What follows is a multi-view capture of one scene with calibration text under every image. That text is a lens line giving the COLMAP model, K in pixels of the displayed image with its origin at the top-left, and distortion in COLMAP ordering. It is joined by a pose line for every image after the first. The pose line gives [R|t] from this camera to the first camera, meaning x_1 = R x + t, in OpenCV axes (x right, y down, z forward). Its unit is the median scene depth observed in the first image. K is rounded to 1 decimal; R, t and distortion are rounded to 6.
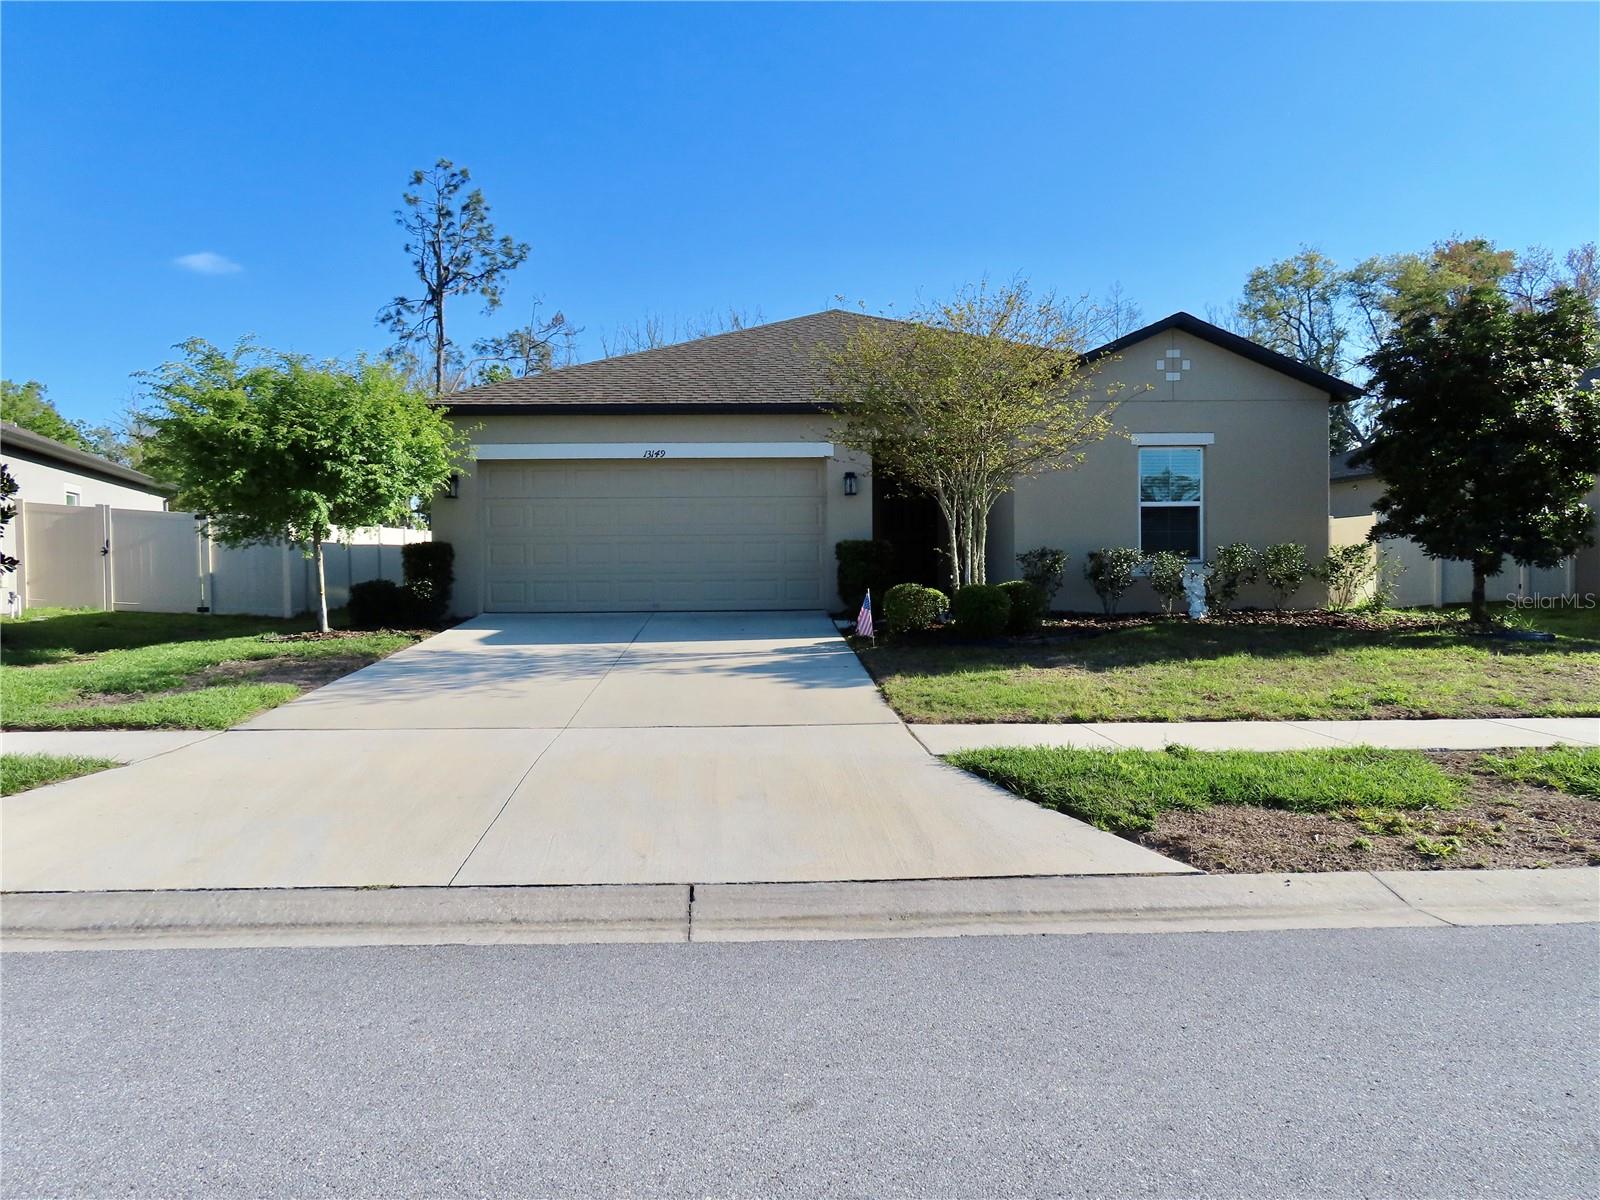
lens RADIAL K [[1164.2, 0, 800.0], [0, 1164.2, 600.0], [0, 0, 1]] dist [0.005874, 0.003873]
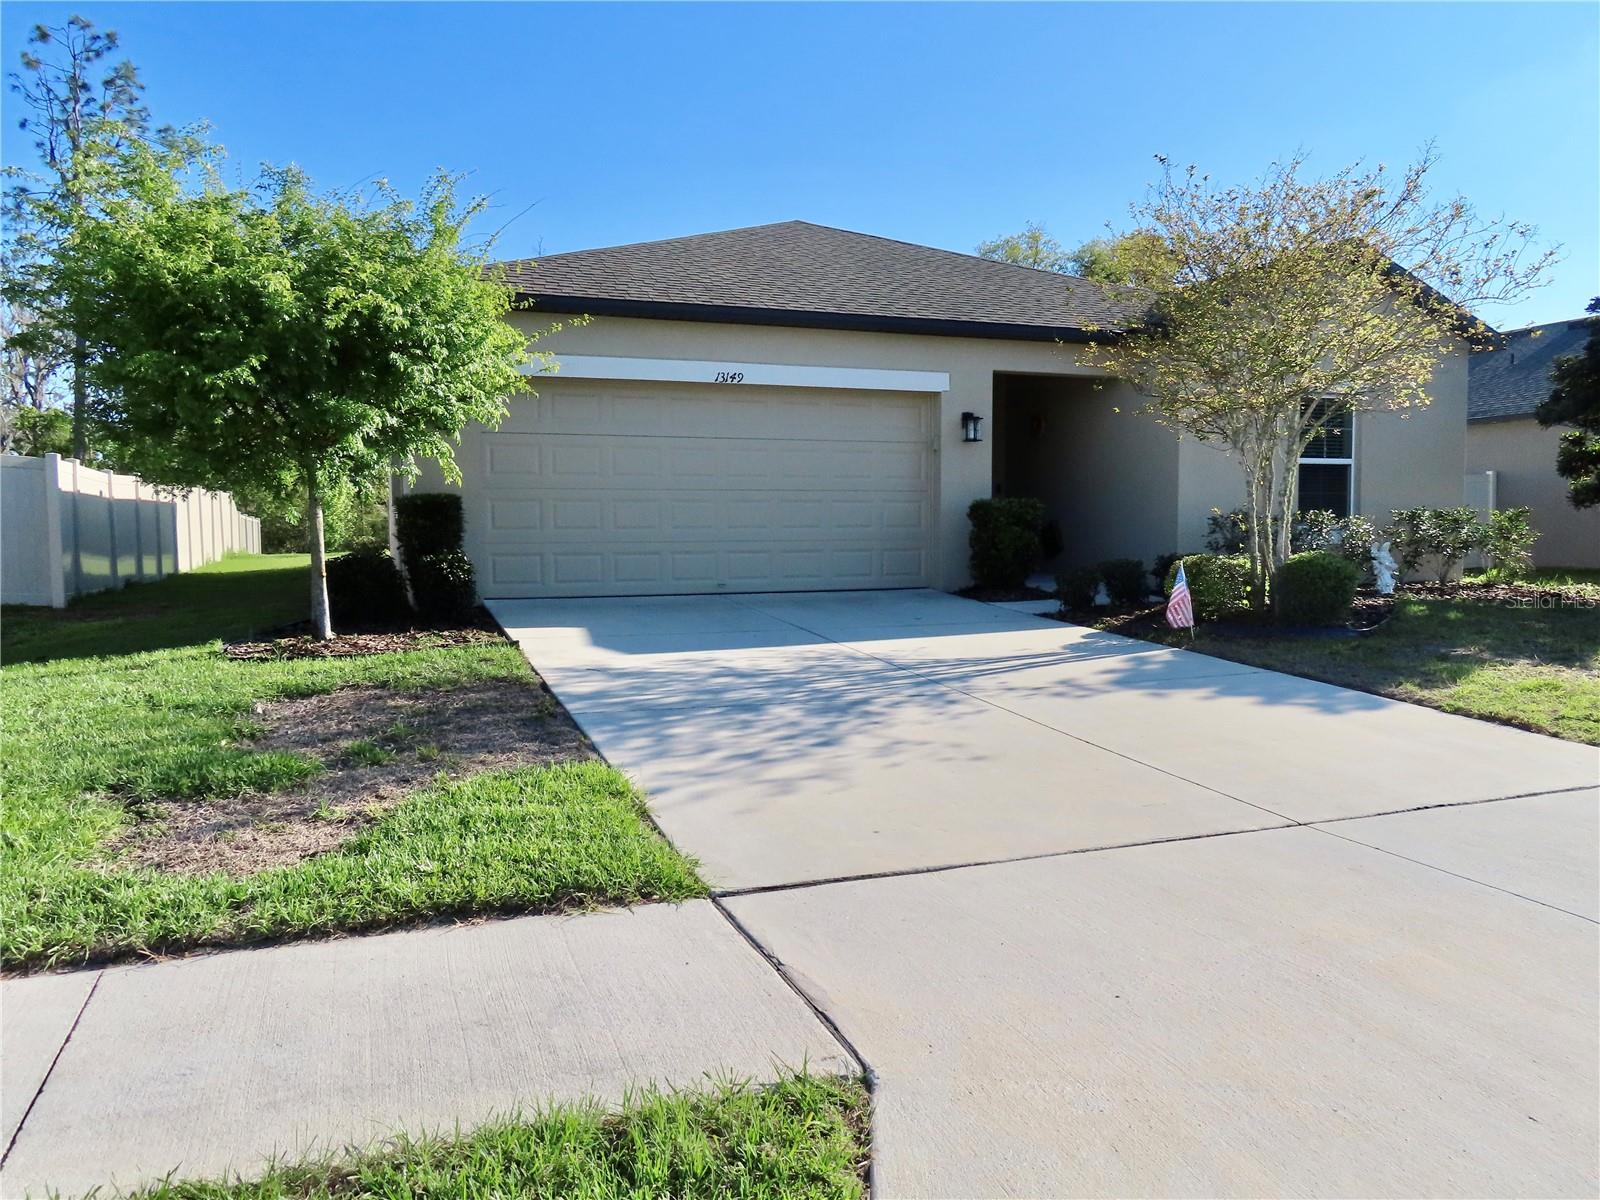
lens RADIAL K [[1147.2, 0, 800.0], [0, 1147.2, 600.0], [0, 0, 1]] dist [-0.033636, 0.039235]
pose [[0.945371, -0.017711, 0.325516, -0.316144], [0.007535, 0.999443, 0.032495, -0.009142], [-0.325910, -0.028267, 0.944978, 0.301674]]
